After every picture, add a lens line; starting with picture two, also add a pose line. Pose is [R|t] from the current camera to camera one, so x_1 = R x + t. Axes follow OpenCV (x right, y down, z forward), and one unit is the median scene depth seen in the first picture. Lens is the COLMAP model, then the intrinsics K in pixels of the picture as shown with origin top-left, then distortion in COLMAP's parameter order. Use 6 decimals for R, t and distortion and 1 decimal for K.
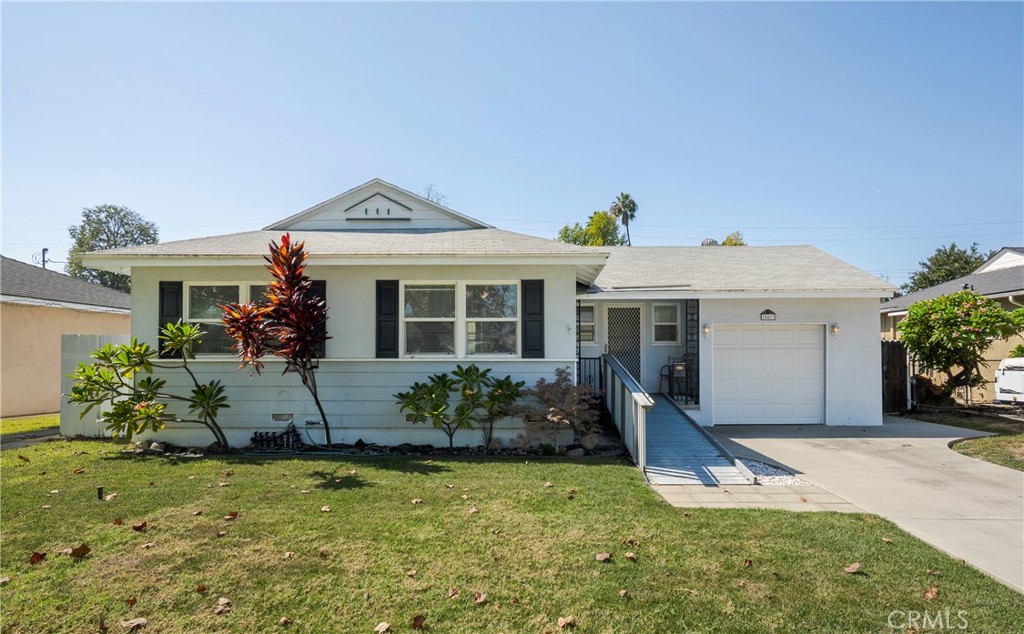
lens RADIAL K [[569.1, 0, 419.2], [0, 569.1, 341.1], [0, 0, 1]] dist [0.000150, 0.003070]
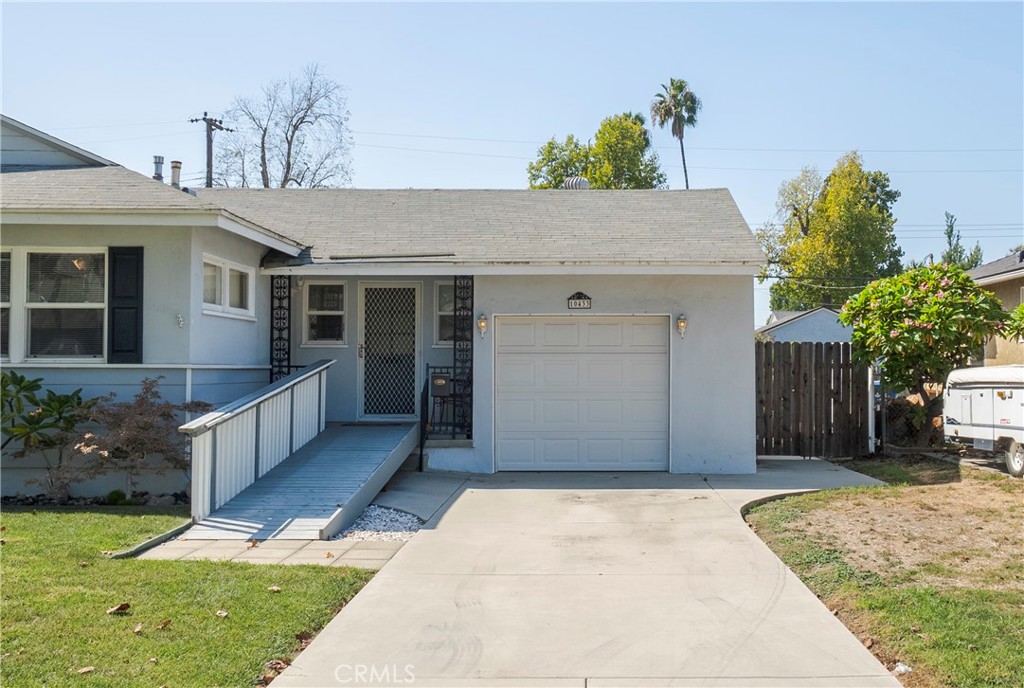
lens RADIAL K [[1113.2, 0, 519.5], [0, 1113.2, 347.6], [0, 0, 1]] dist [0.021176, 0.000000]
pose [[0.999983, 0.005416, -0.002182, 0.557949], [-0.005410, 0.999982, 0.002610, 0.004410], [0.002196, -0.002598, 0.999994, -0.263062]]
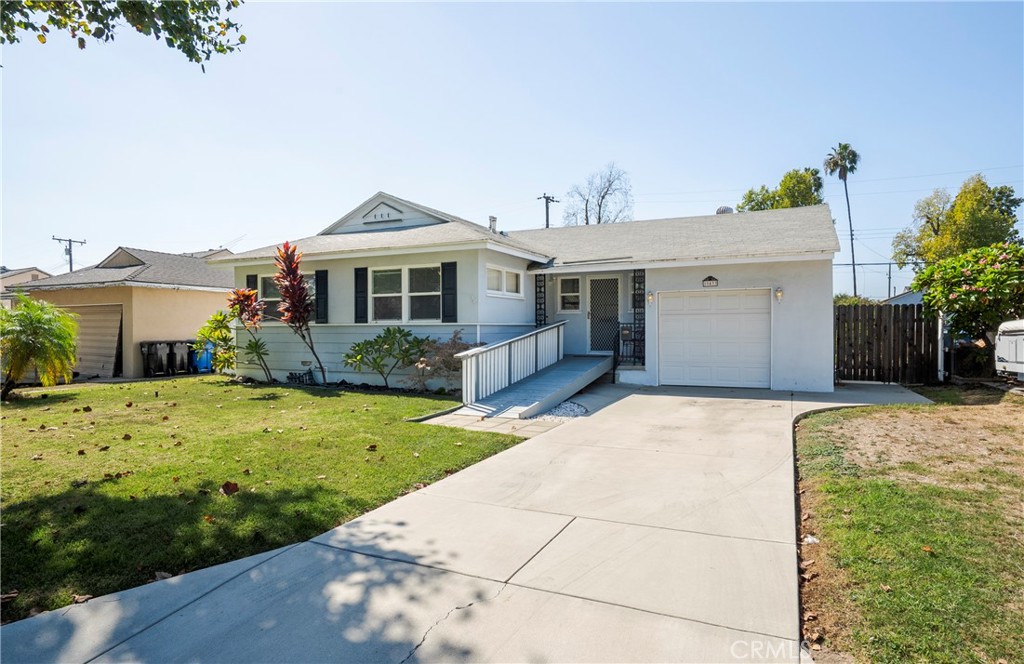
lens RADIAL K [[581.5, 0, 511.5], [0, 581.5, 333.7], [0, 0, 1]] dist [-0.012509, 0.023616]
pose [[0.904034, 0.002420, -0.427454, 0.751590], [0.010245, 0.999574, 0.027328, 0.017167], [0.427338, -0.029085, 0.903624, -0.120045]]
